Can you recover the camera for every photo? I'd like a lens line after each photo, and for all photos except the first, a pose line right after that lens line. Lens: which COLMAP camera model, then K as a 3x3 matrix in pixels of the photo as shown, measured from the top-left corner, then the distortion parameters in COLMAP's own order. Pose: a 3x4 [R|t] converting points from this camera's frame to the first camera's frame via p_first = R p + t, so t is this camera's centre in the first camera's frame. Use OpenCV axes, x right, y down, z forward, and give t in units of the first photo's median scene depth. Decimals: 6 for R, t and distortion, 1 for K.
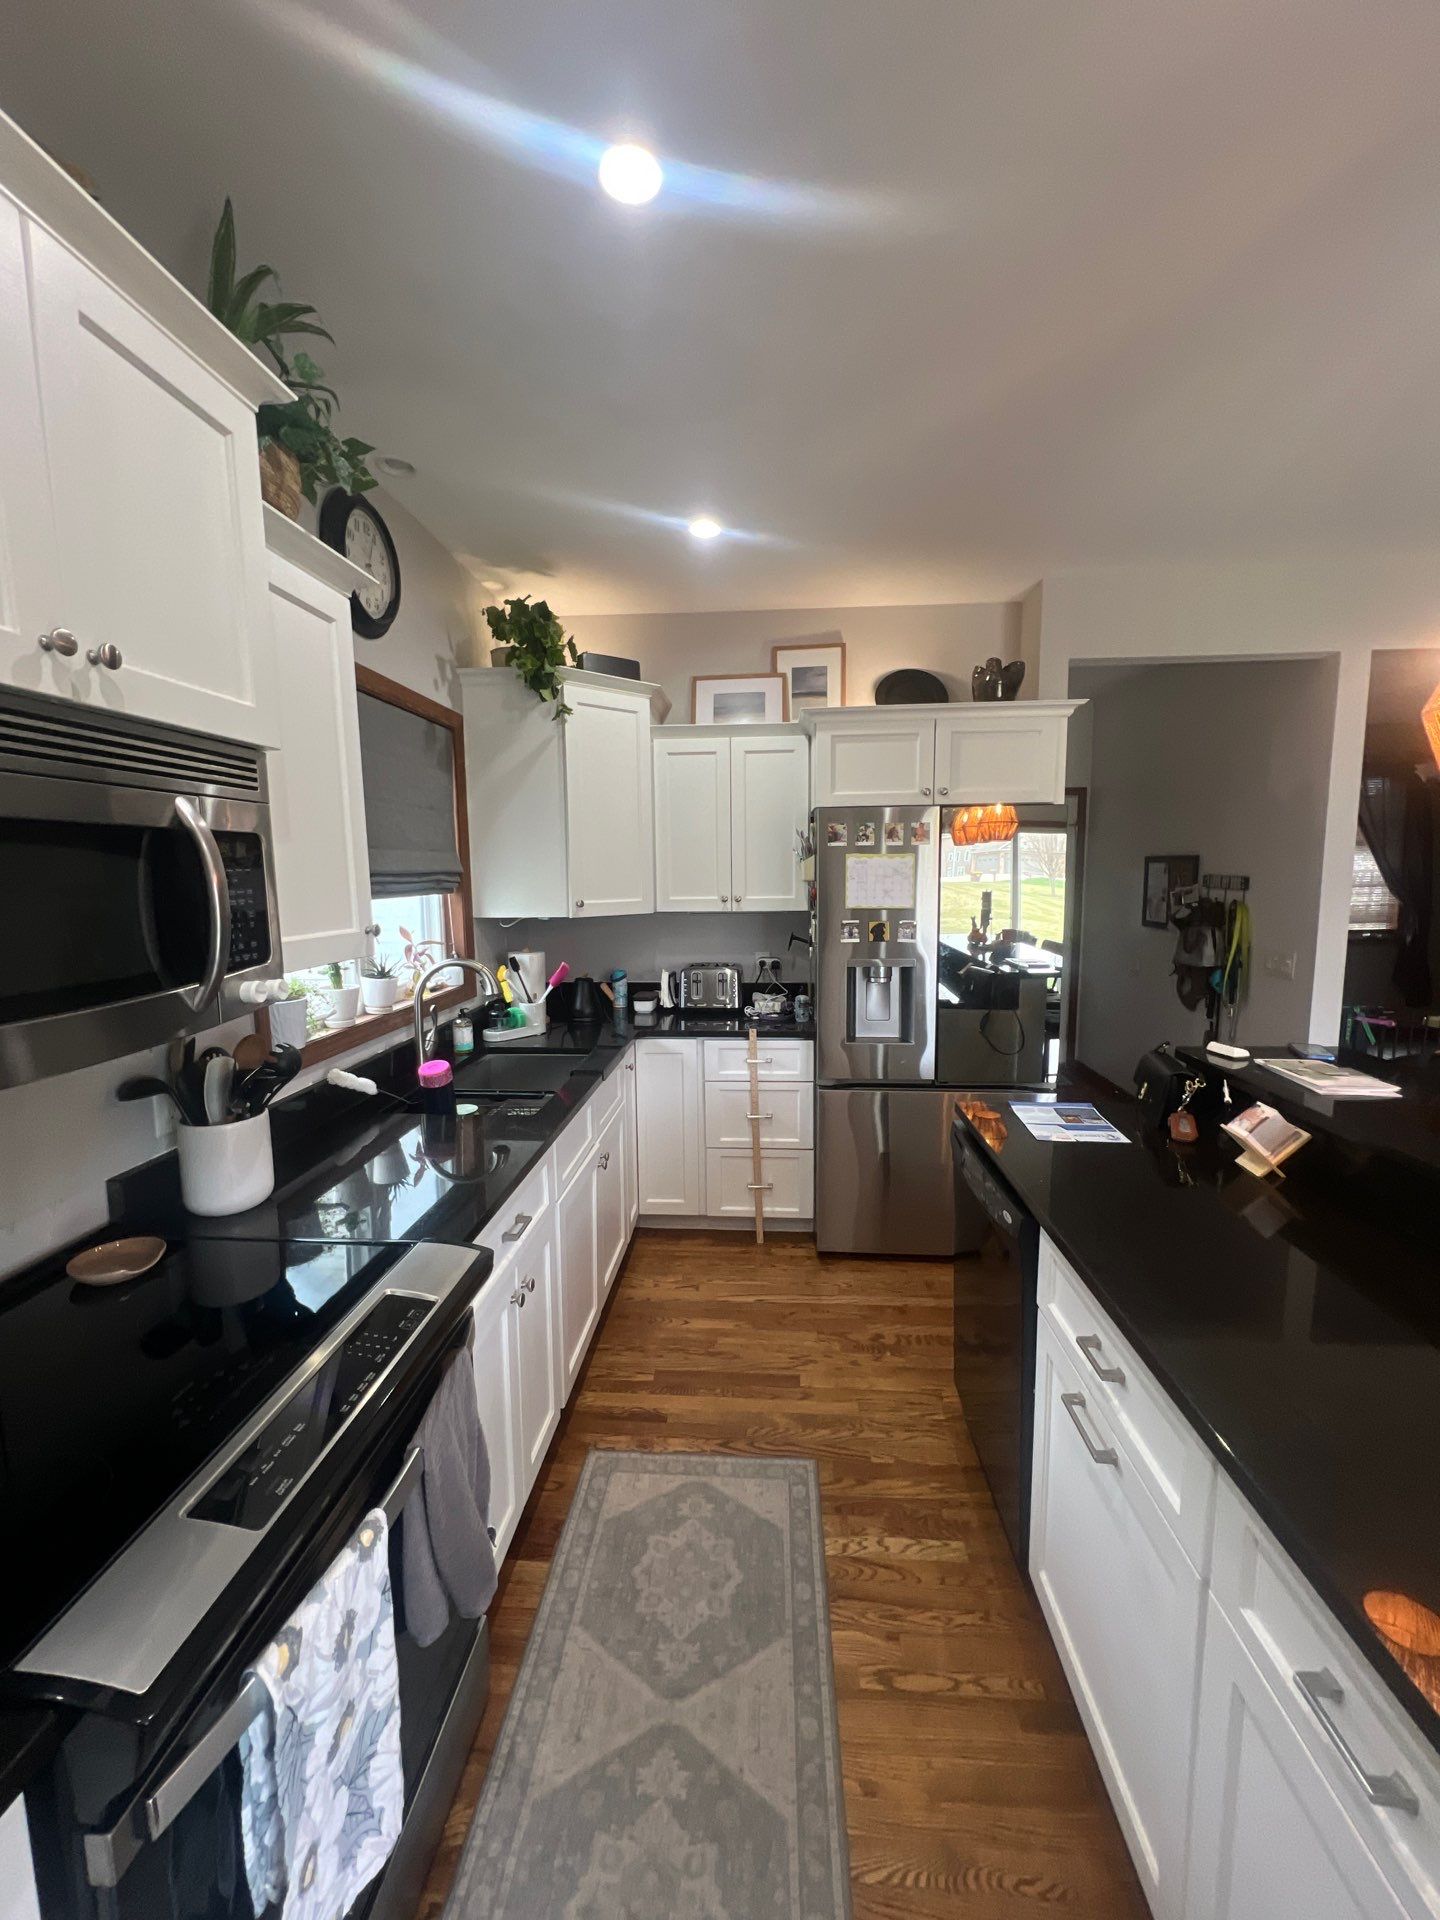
lens RADIAL K [[769.2, 0, 716.7], [0, 769.2, 961.9], [0, 0, 1]] dist [0.000067, 0.000411]
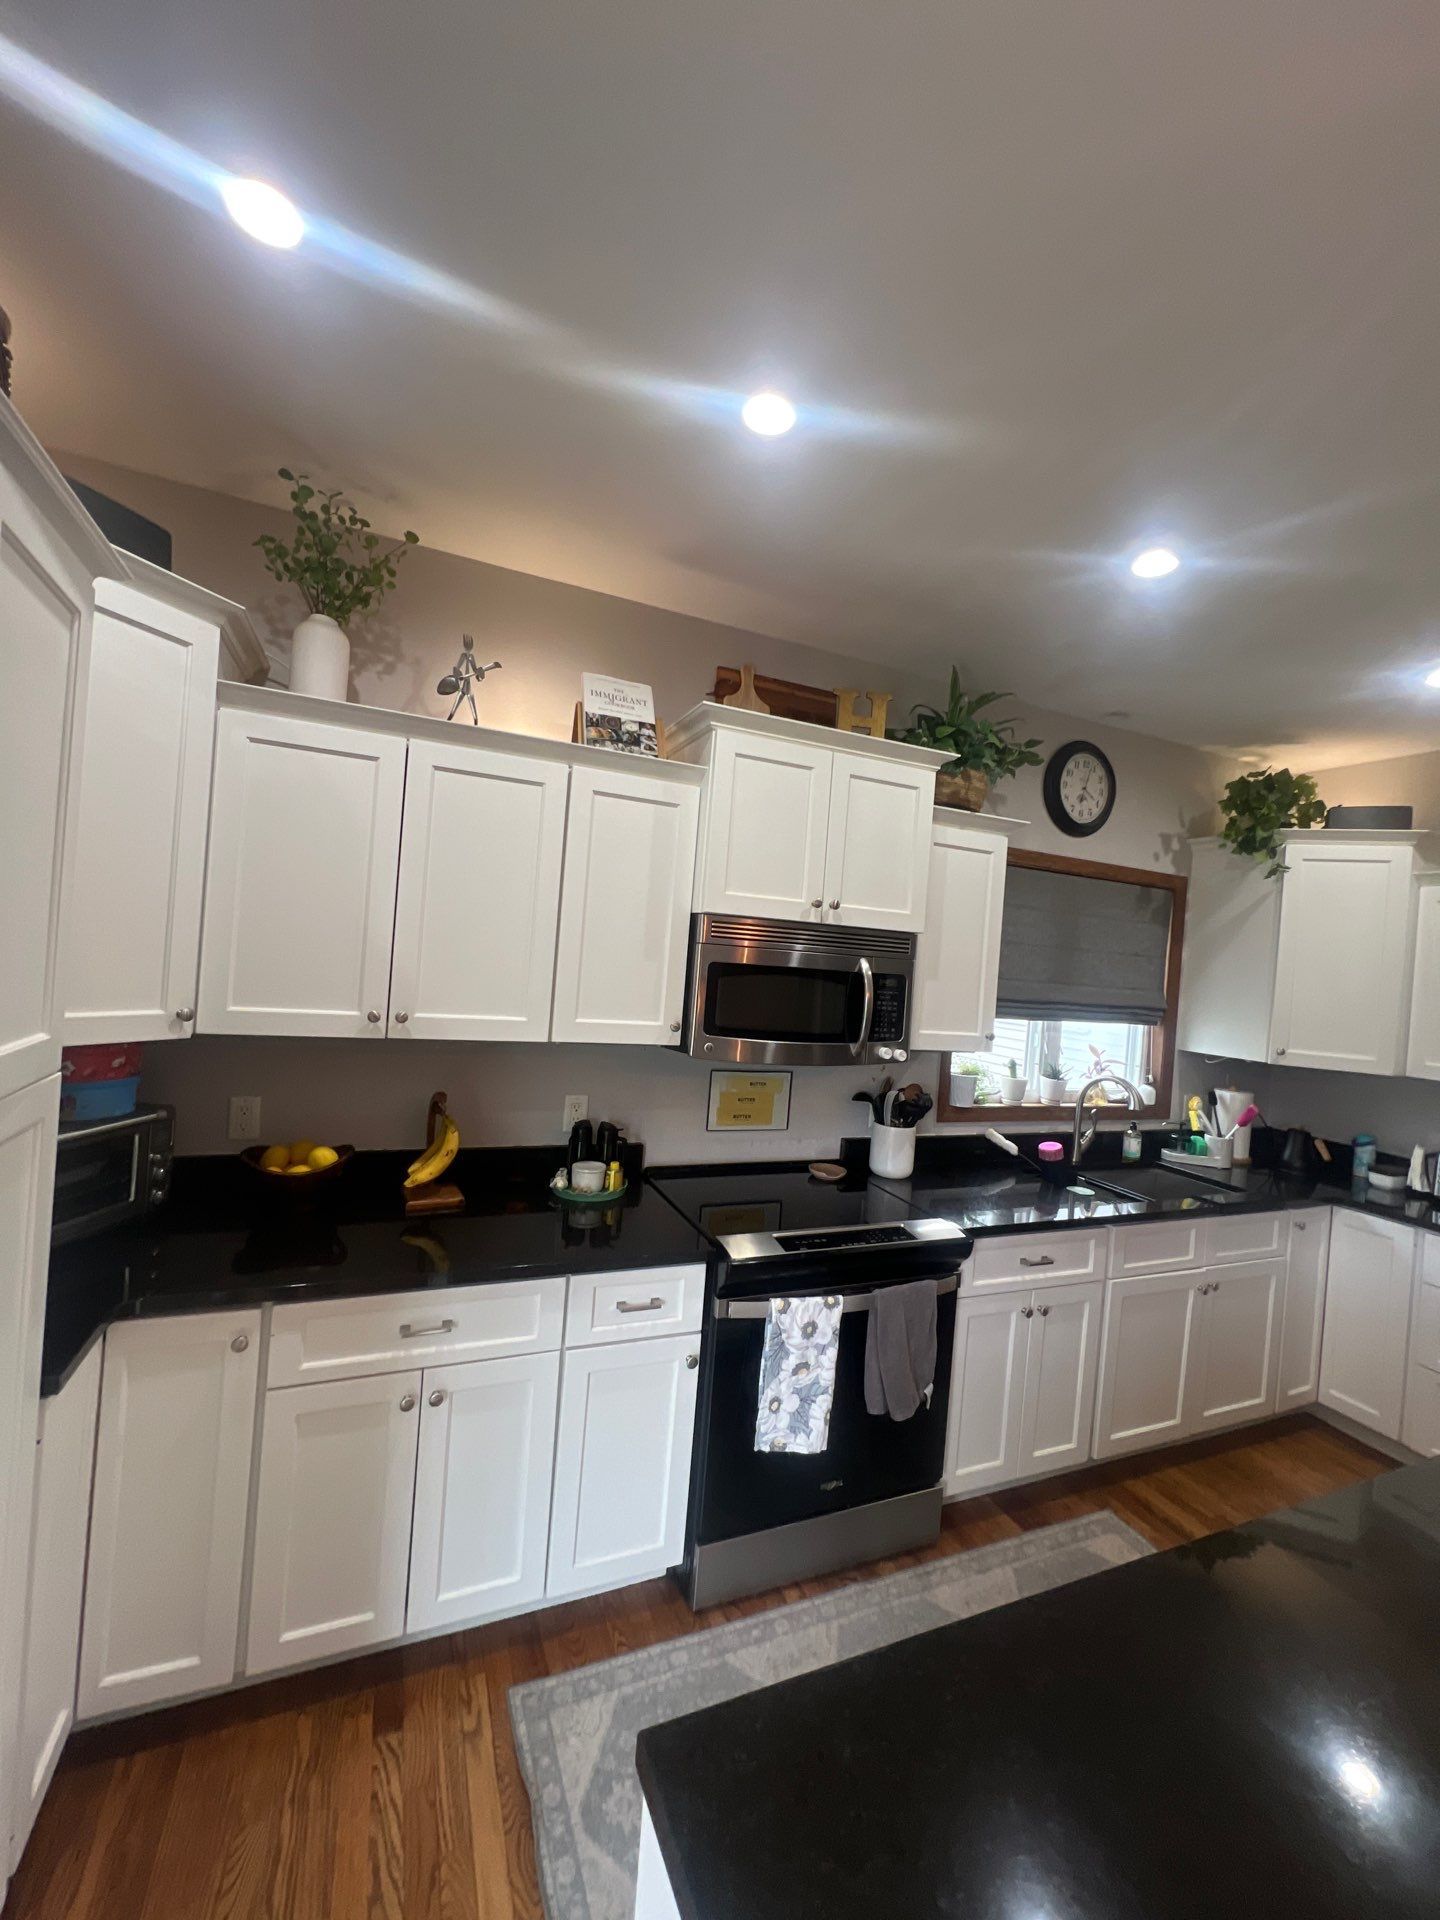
lens RADIAL K [[769.2, 0, 718.3], [0, 769.2, 959.8], [0, 0, 1]] dist [0.000067, 0.000411]
pose [[0.455895, 0.048441, -0.888714, 0.421430], [-0.186203, 0.981613, -0.042014, -0.015247], [0.870338, 0.184635, 0.456532, -0.146533]]
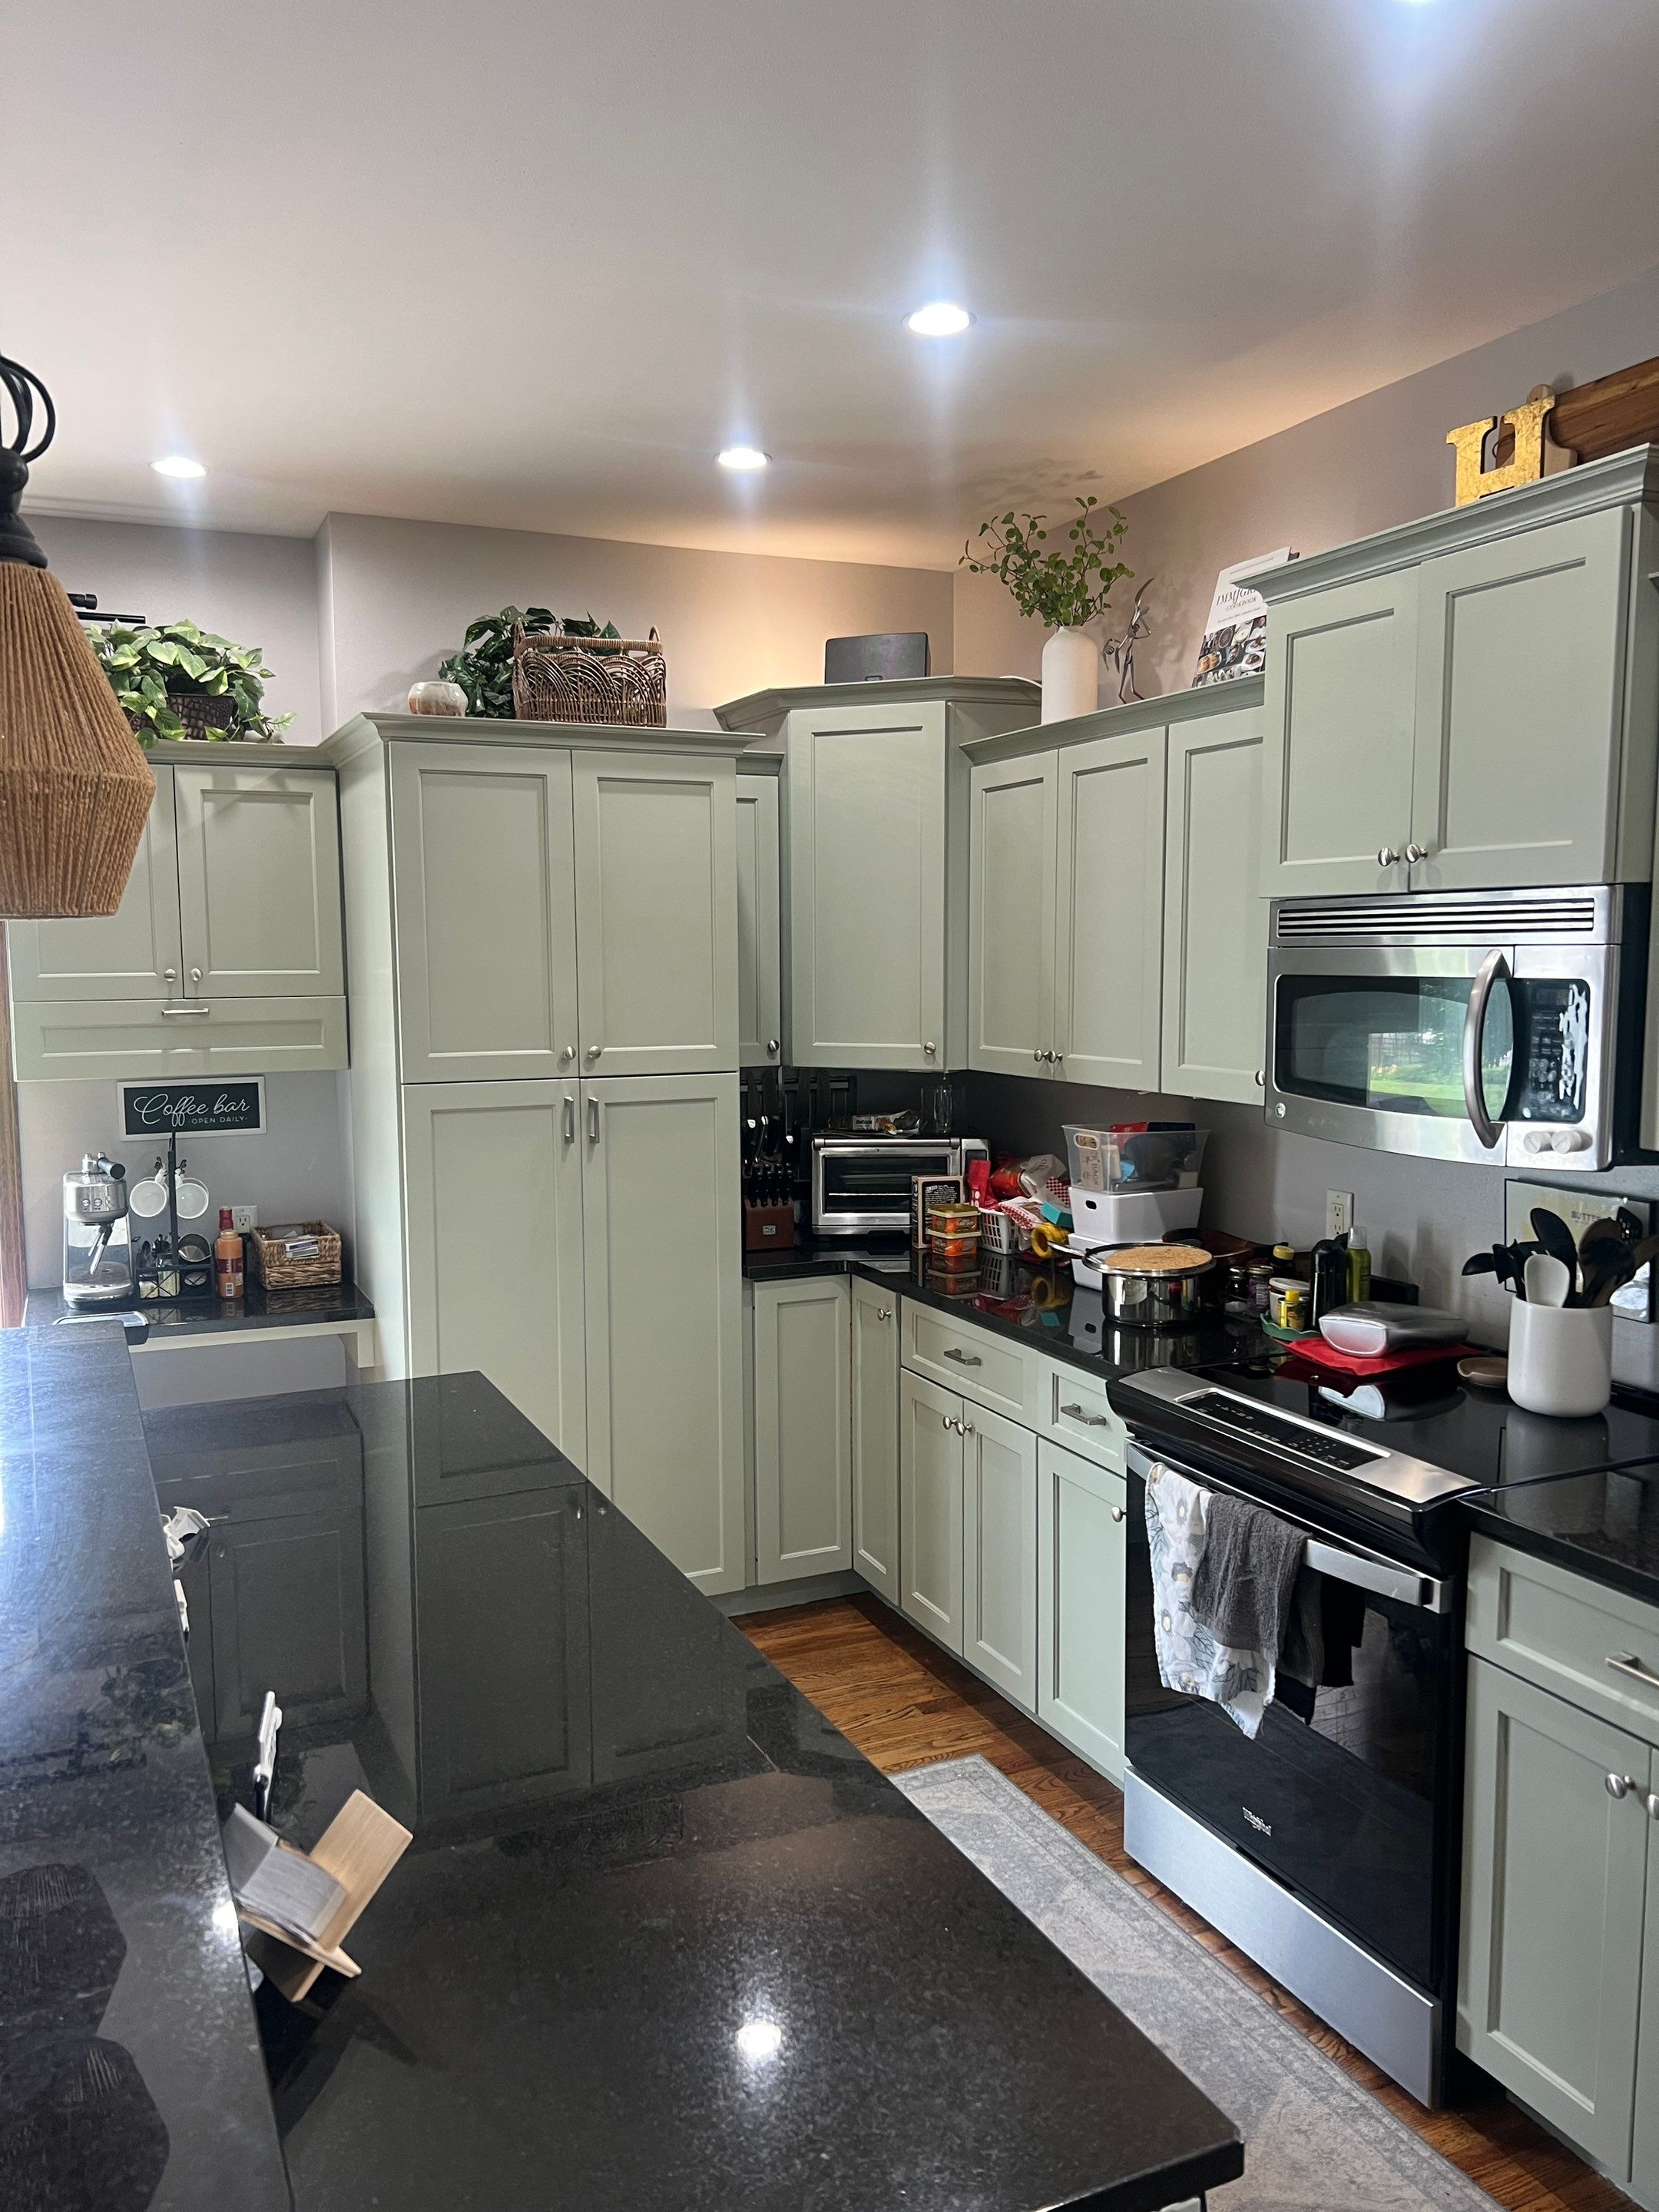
lens RADIAL K [[1662.7, 0, 808.9], [0, 1662.7, 1118.4], [0, 0, 1]] dist [0.030313, -0.044831]
pose [[-0.882453, 0.063481, -0.466098, 0.500854], [-0.040725, 0.976822, 0.210144, -0.170432], [0.468635, 0.204424, -0.859414, 1.027206]]
